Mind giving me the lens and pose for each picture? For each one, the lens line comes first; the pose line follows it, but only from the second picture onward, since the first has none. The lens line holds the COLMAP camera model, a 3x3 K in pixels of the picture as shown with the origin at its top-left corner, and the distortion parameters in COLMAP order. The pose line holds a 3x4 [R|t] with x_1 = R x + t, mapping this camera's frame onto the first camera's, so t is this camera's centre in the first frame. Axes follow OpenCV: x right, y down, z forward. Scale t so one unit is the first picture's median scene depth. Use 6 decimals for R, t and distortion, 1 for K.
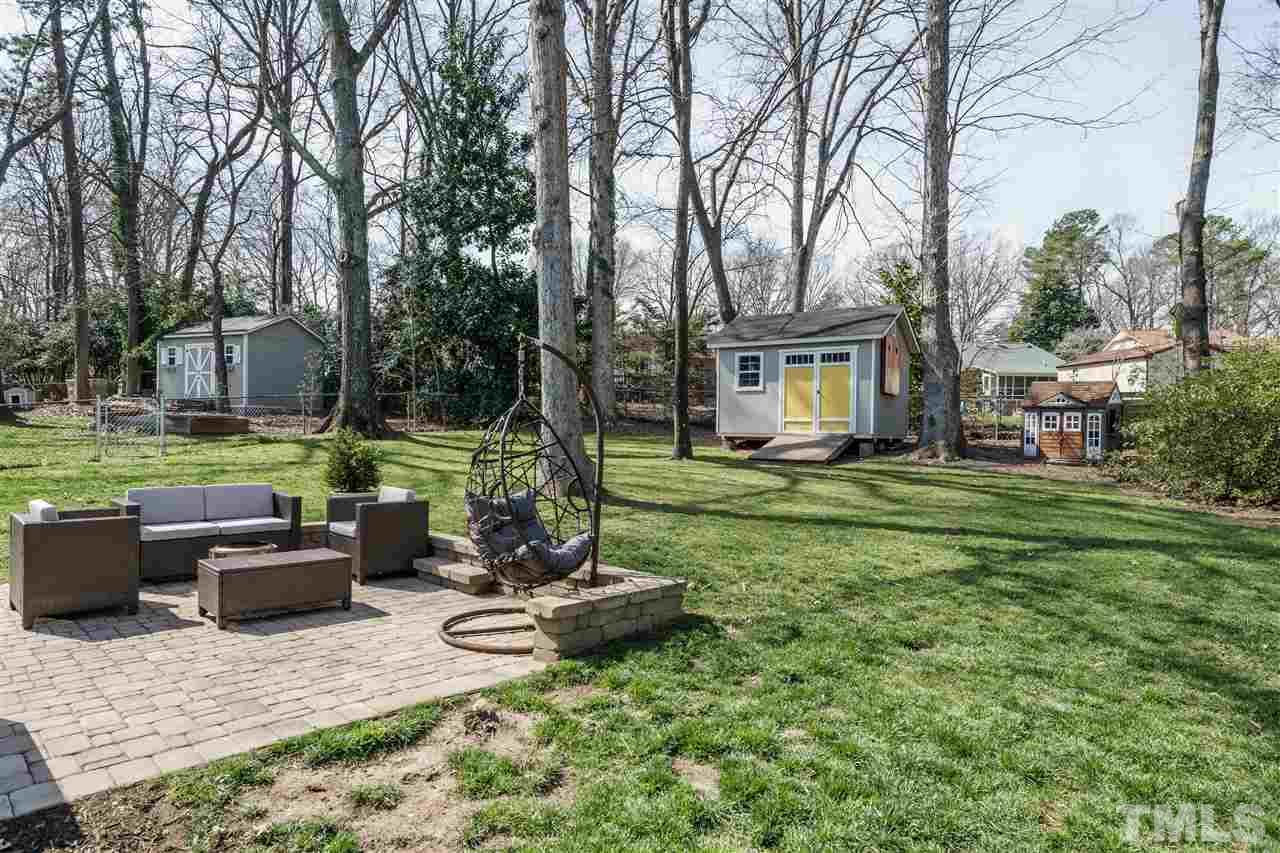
lens RADIAL K [[763.6, 0, 640.0], [0, 763.6, 426.5], [0, 0, 1]] dist [0.004549, 0.000463]
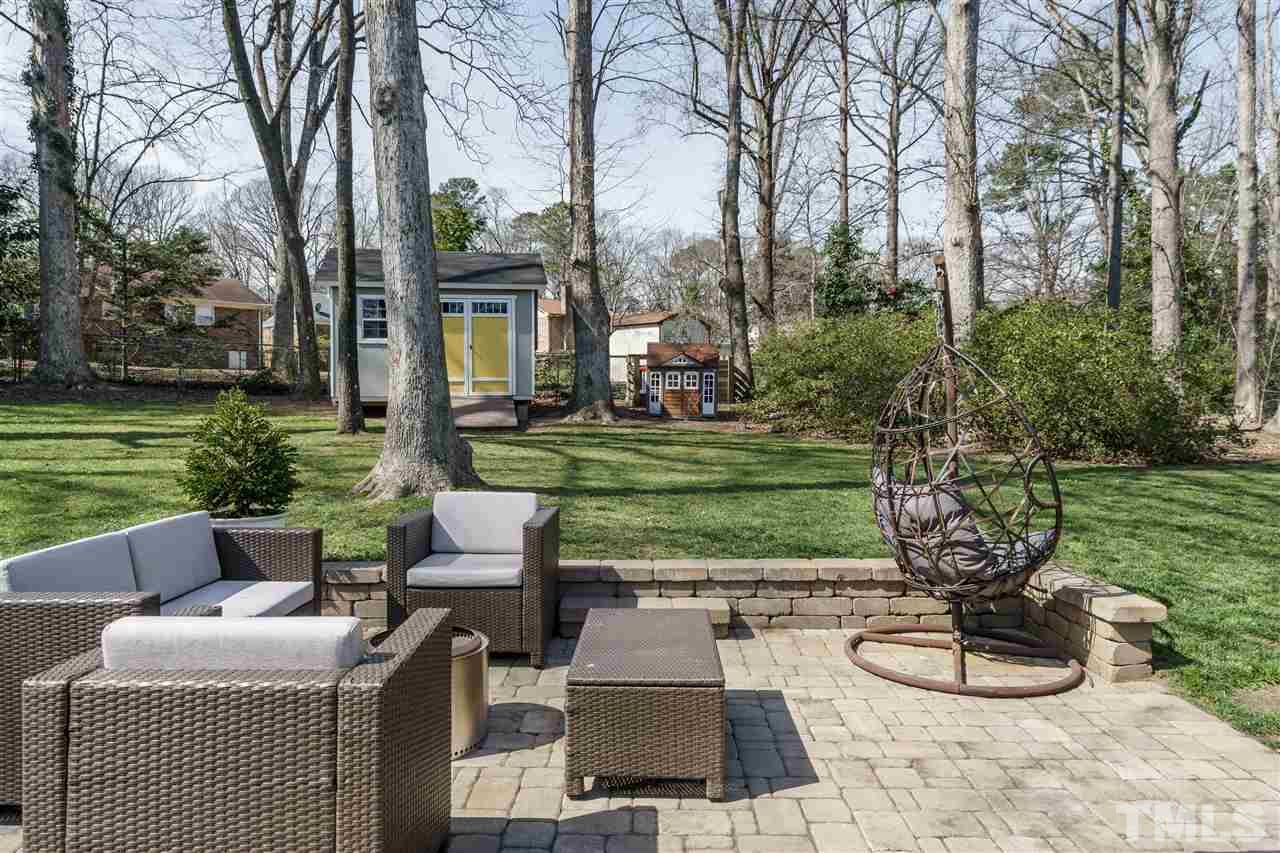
lens RADIAL K [[830.6, 0, 640.4], [0, 830.6, 407.3], [0, 0, 1]] dist [-0.004661, 0.003207]
pose [[0.703767, -0.026891, 0.709921, -0.296173], [0.011712, 0.999587, 0.026252, 0.000067], [-0.710334, -0.010160, 0.703791, 0.207836]]
